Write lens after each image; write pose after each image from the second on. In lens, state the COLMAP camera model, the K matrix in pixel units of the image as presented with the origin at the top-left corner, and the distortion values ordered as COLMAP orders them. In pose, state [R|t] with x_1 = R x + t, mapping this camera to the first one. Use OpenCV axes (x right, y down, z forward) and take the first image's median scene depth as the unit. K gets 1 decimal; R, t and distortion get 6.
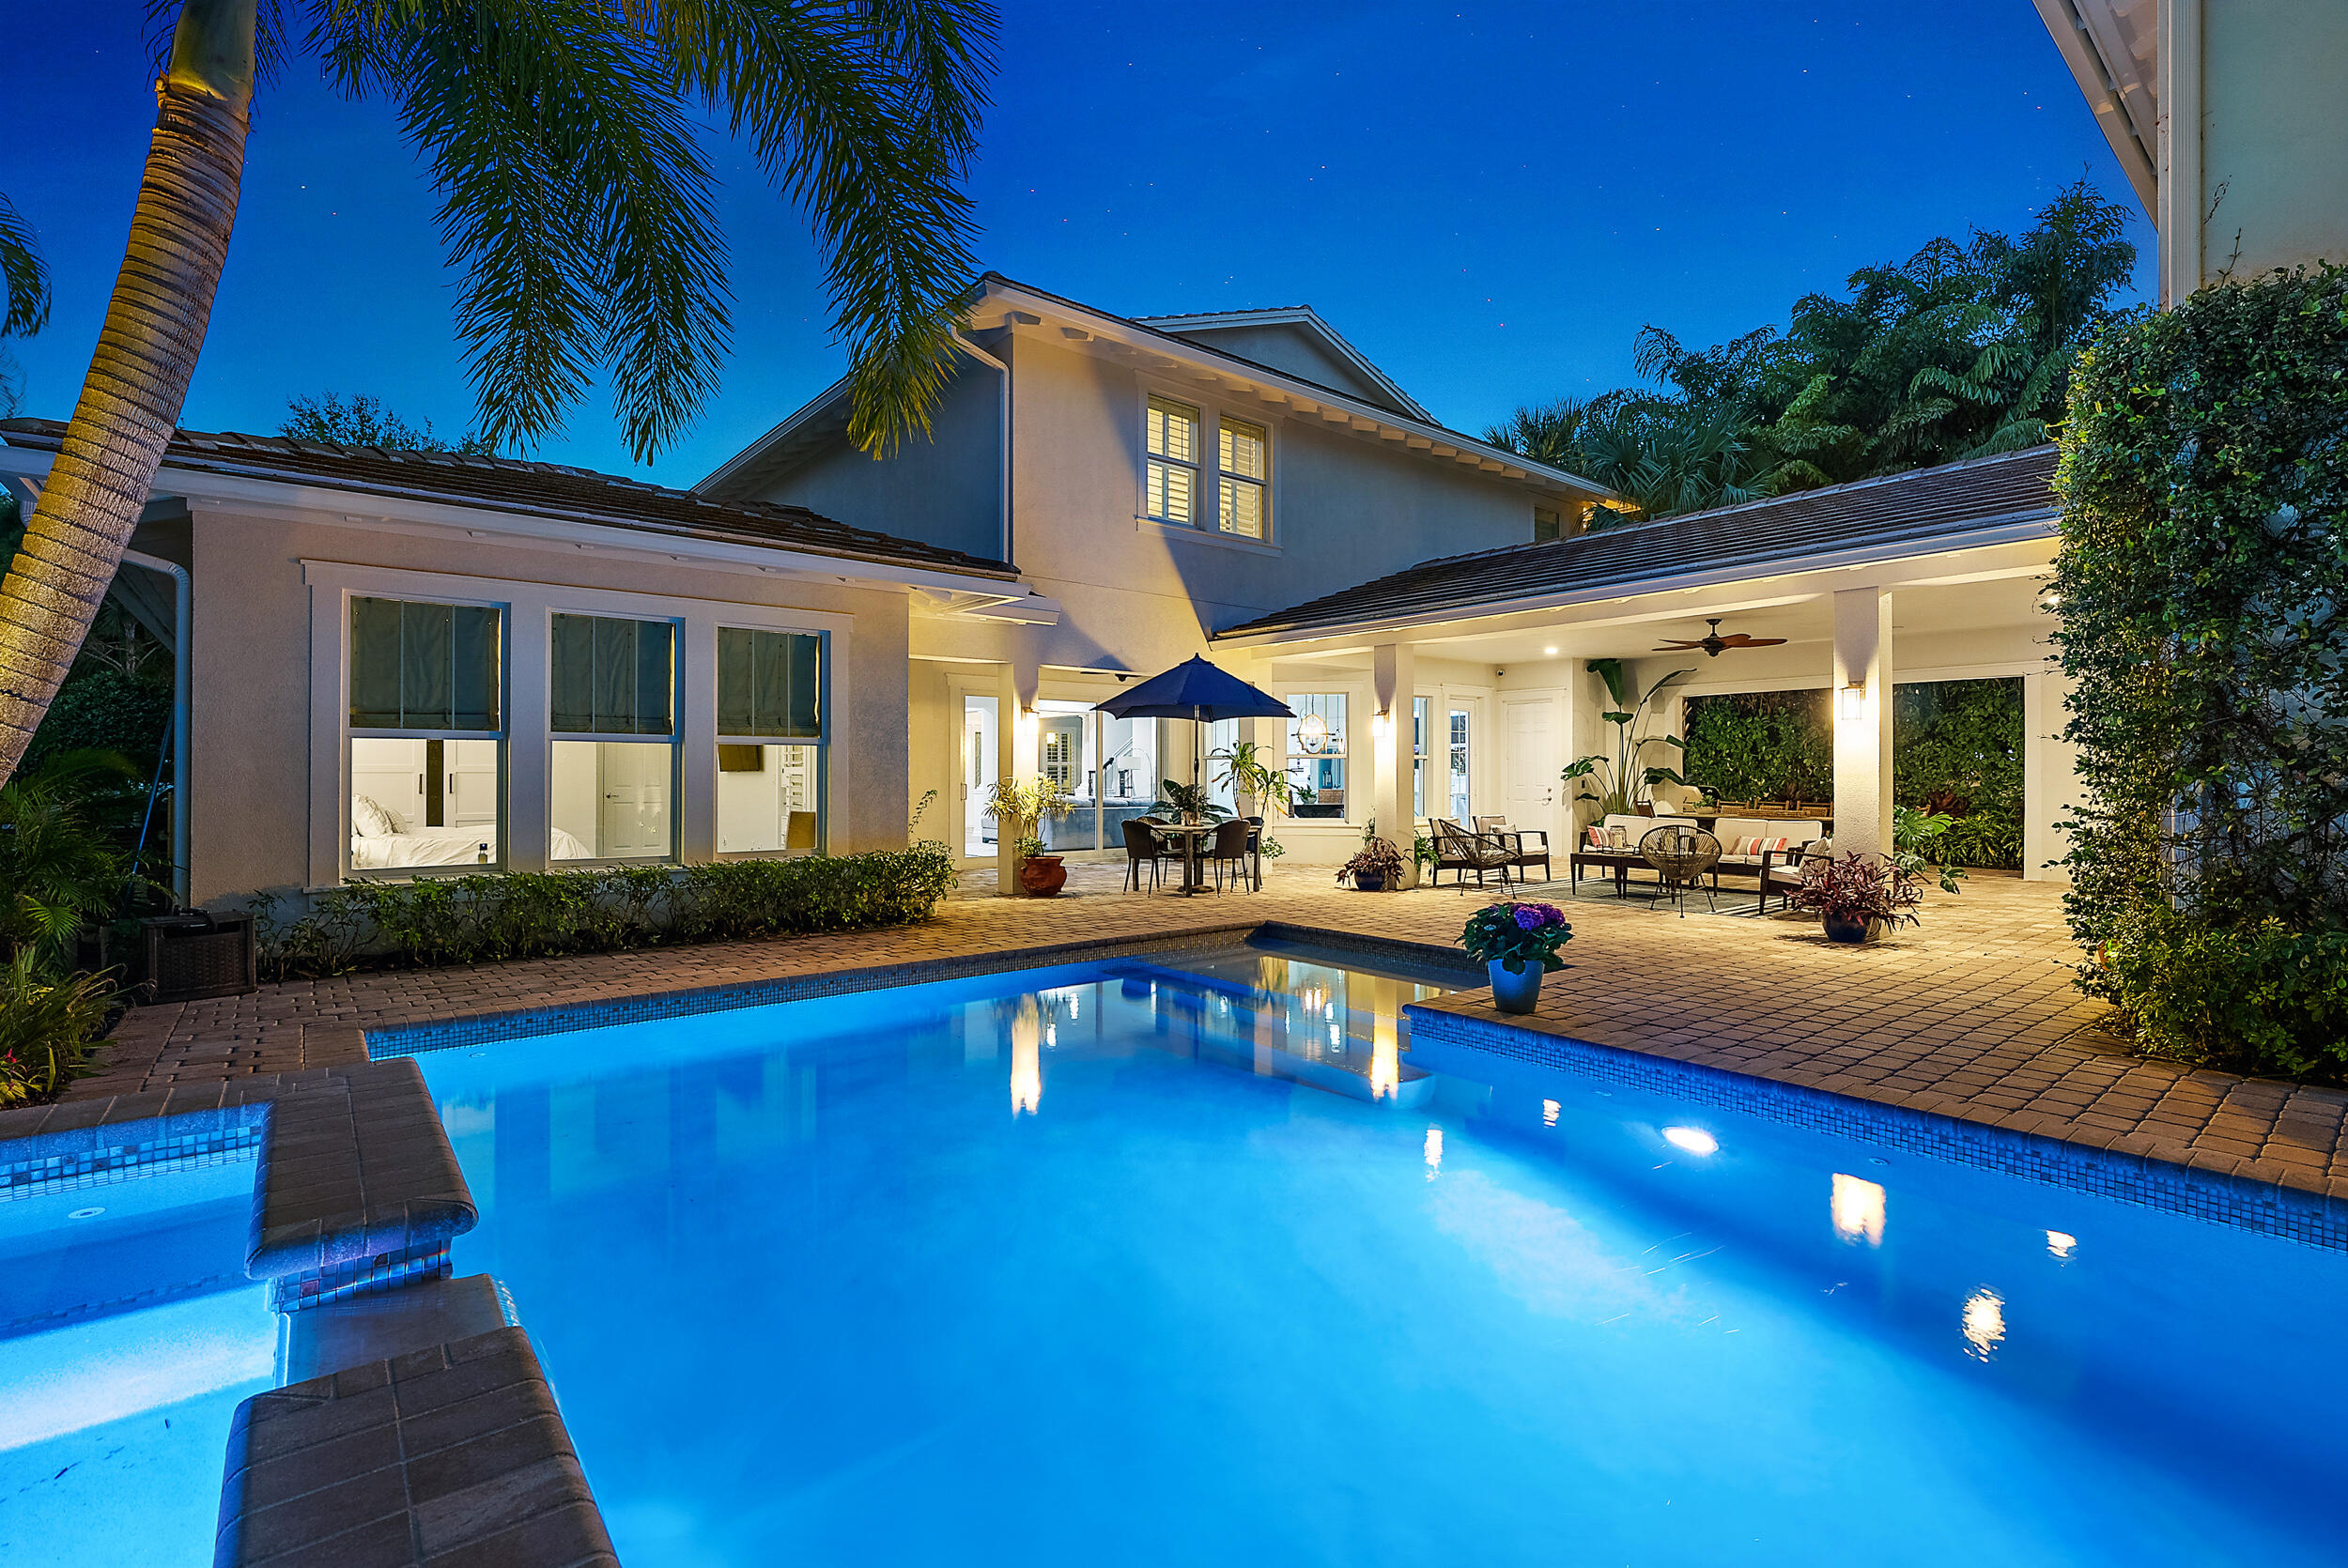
lens RADIAL K [[1065.4, 0, 1177.6], [0, 1065.4, 771.4], [0, 0, 1]] dist [0.004972, -0.000446]
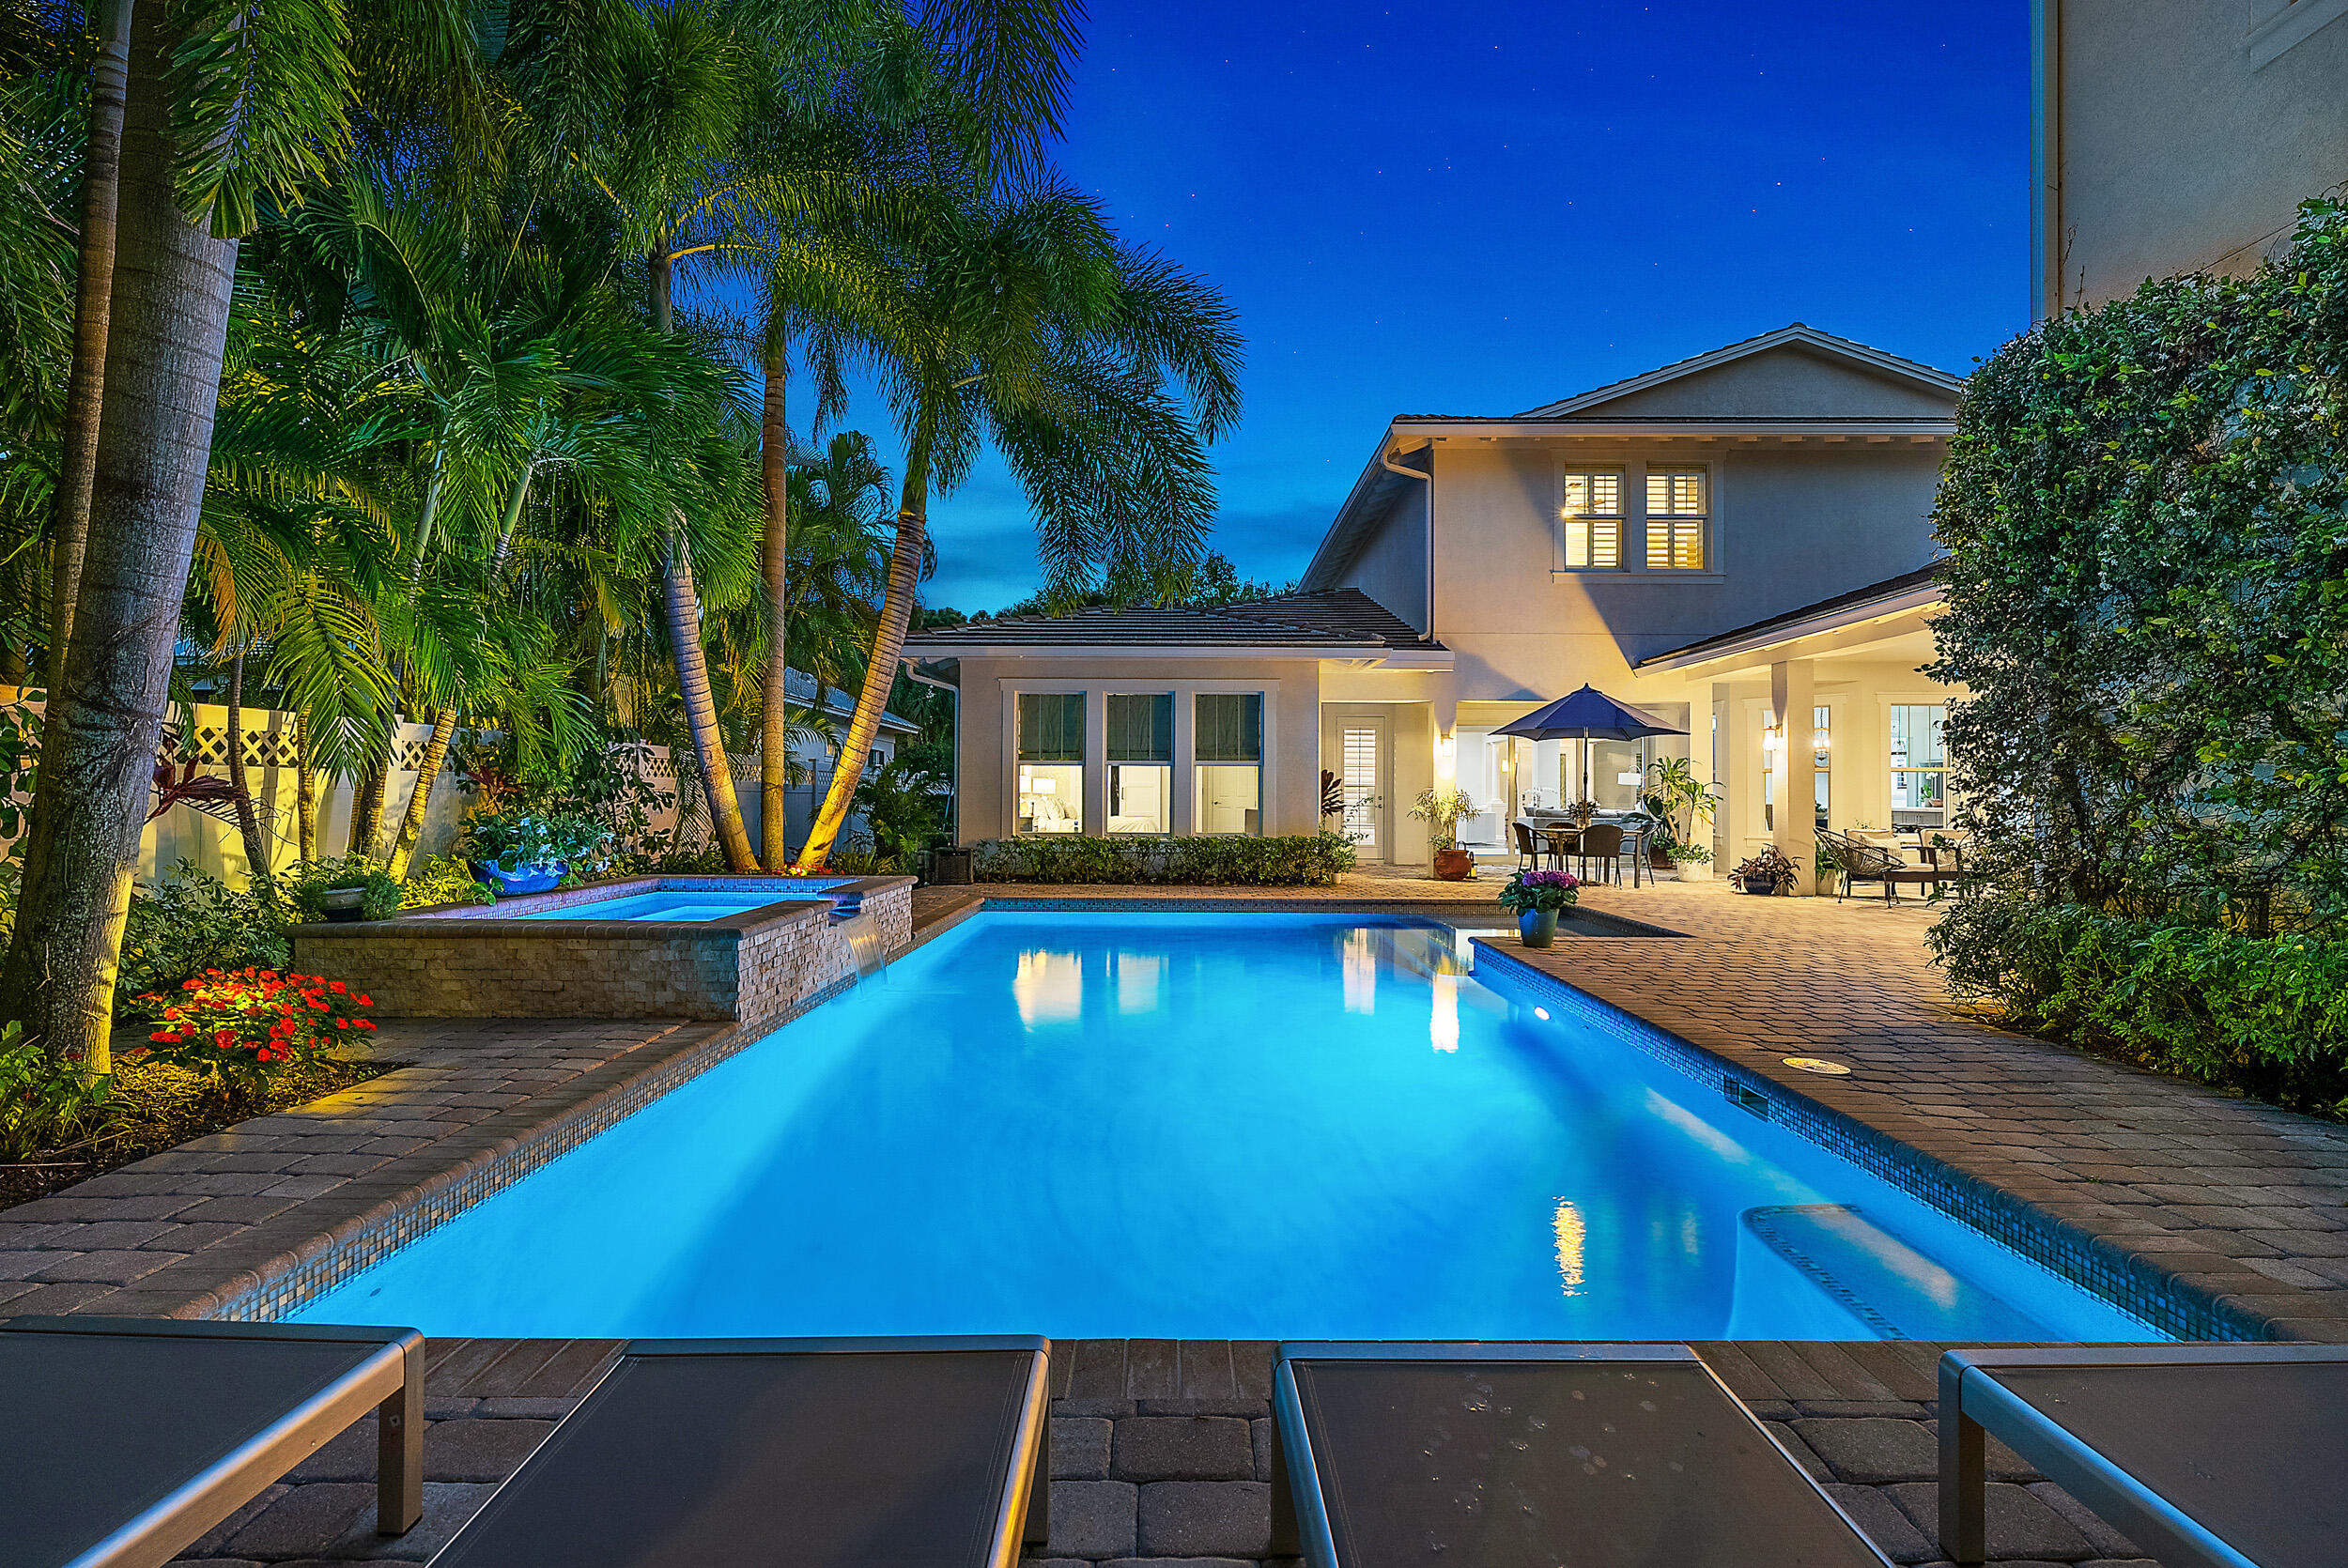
lens RADIAL K [[1025.8, 0, 1171.3], [0, 1025.8, 789.1], [0, 0, 1]] dist [0.003302, -0.000367]
pose [[0.762156, -0.001006, -0.647393, 0.441666], [-0.001798, 0.999992, -0.003670, 0.012268], [0.647391, 0.003961, 0.762148, -0.177194]]
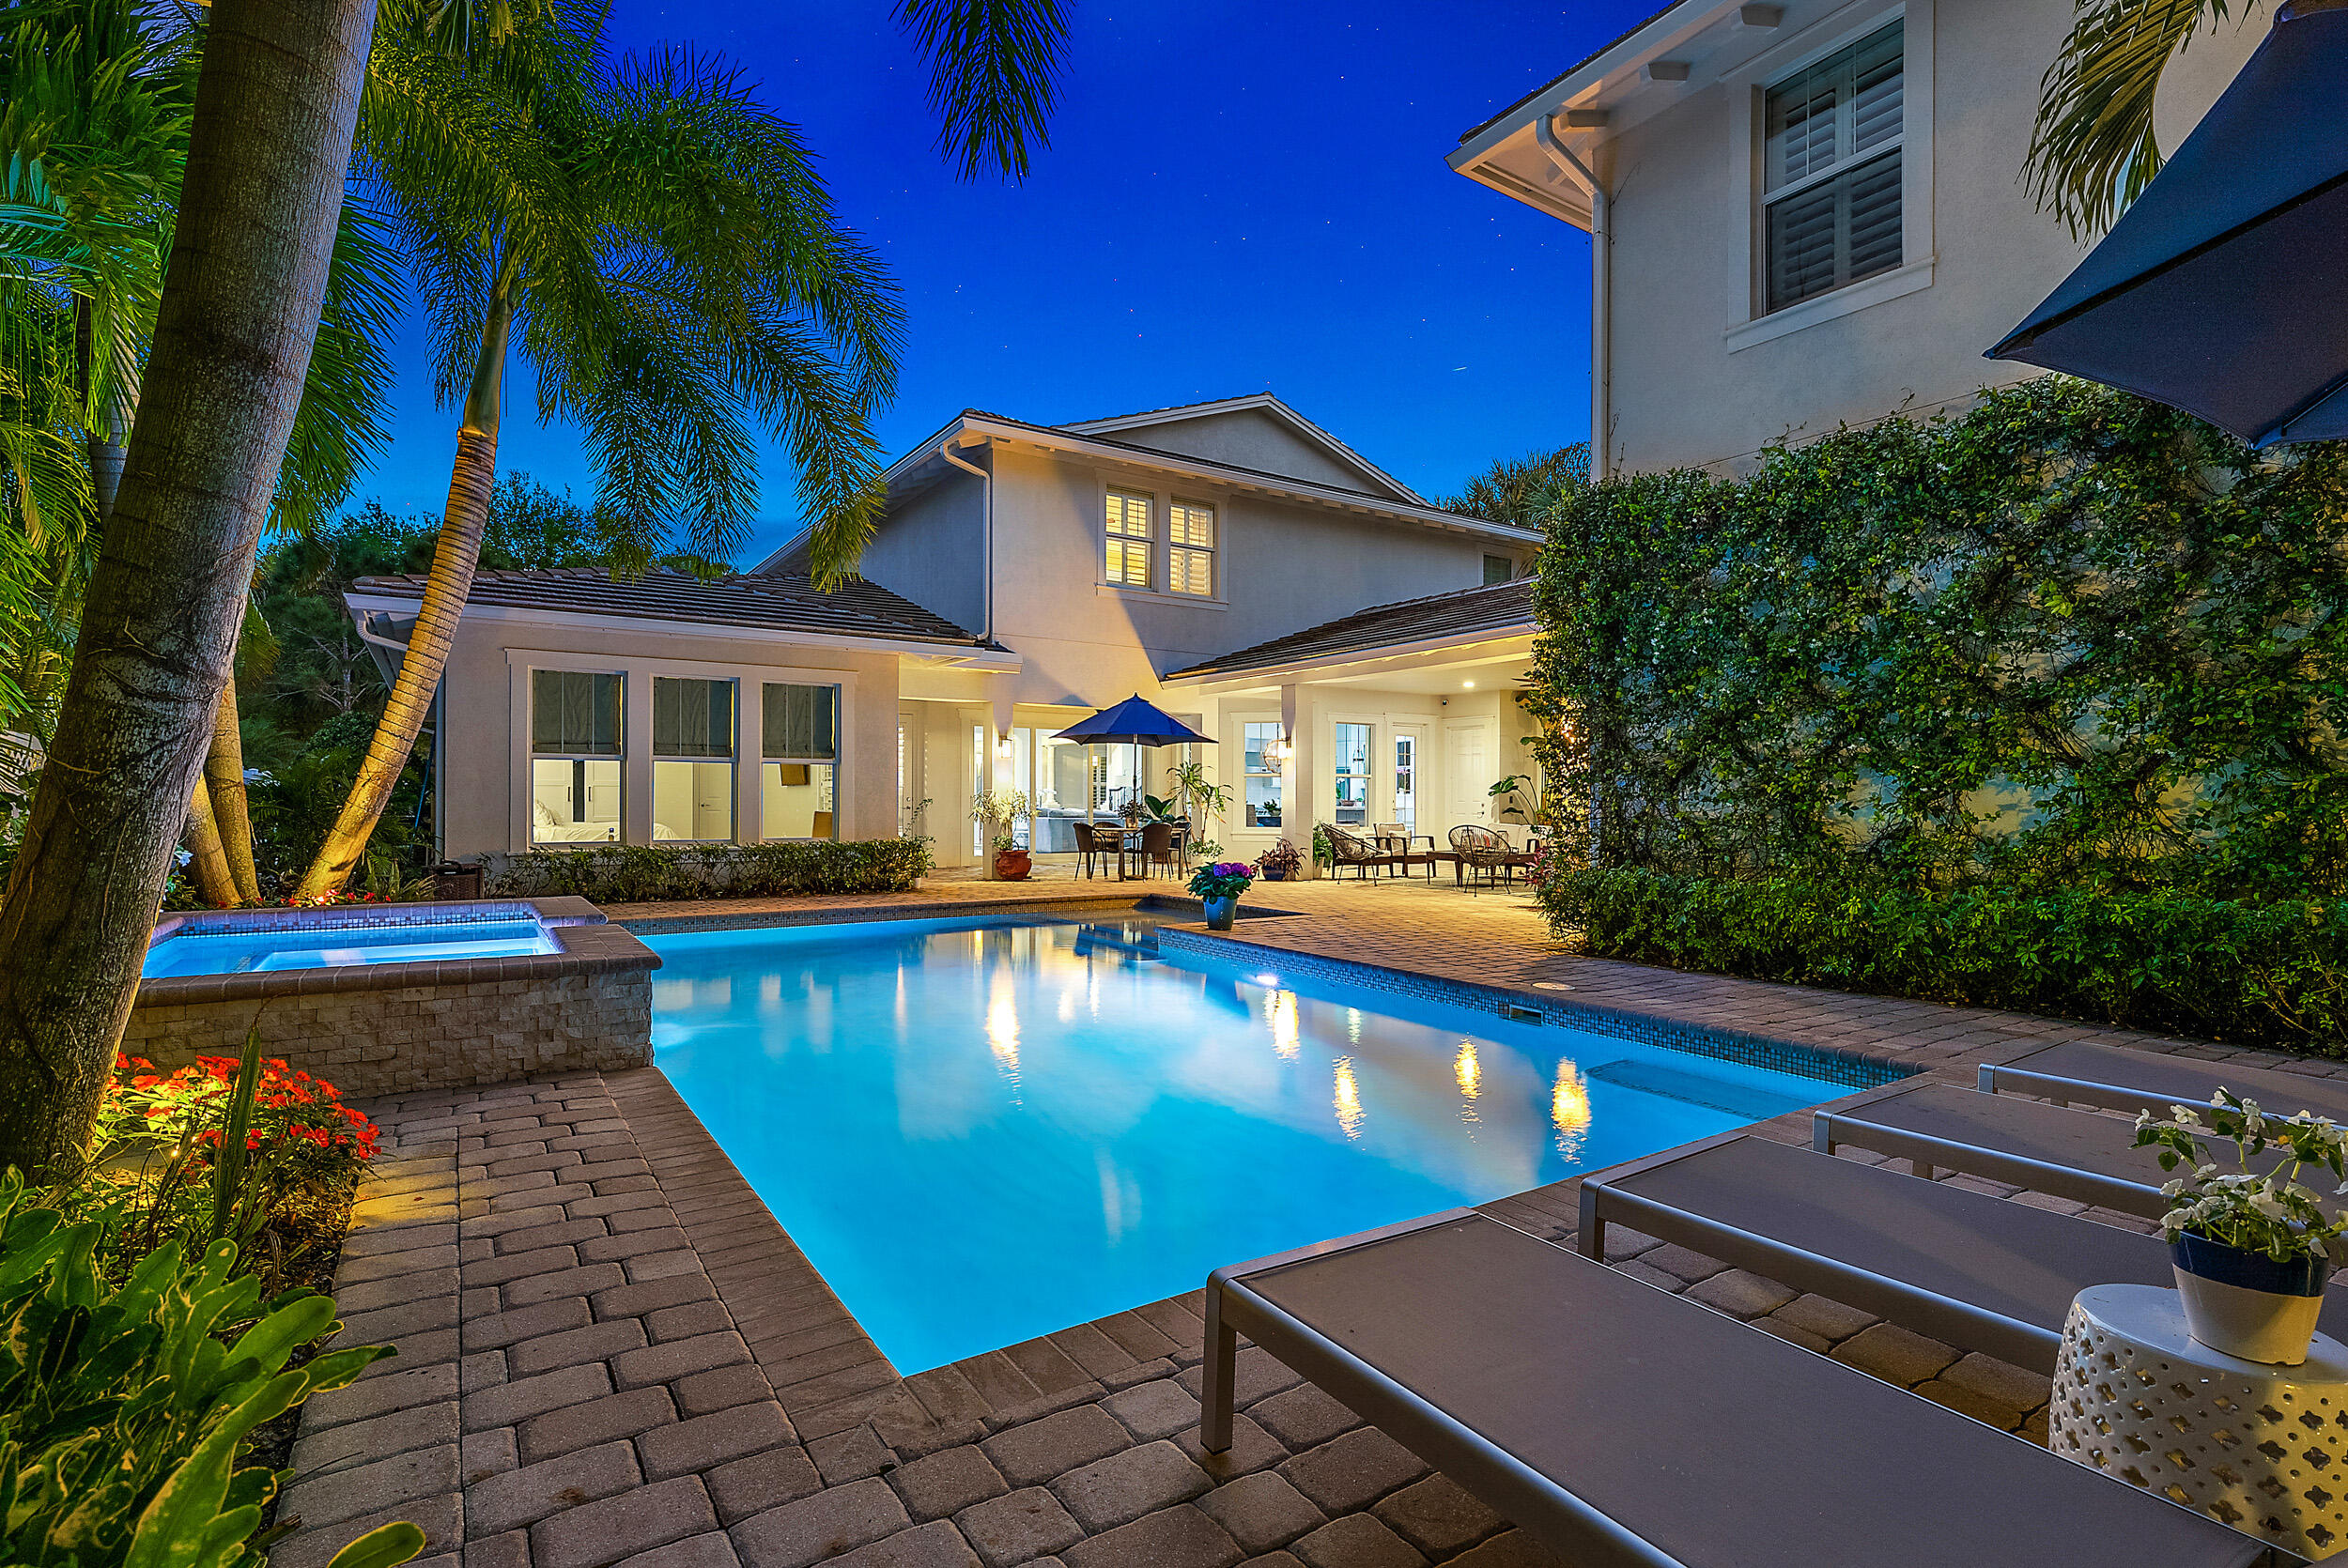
lens RADIAL K [[1113.5, 0, 1166.8], [0, 1113.5, 808.1], [0, 0, 1]] dist [0.005921, 0.000775]
pose [[0.993359, 0.004673, -0.114962, 0.228707], [-0.003345, 0.999925, 0.011746, 0.012317], [0.115008, -0.011284, 0.993300, -0.350102]]
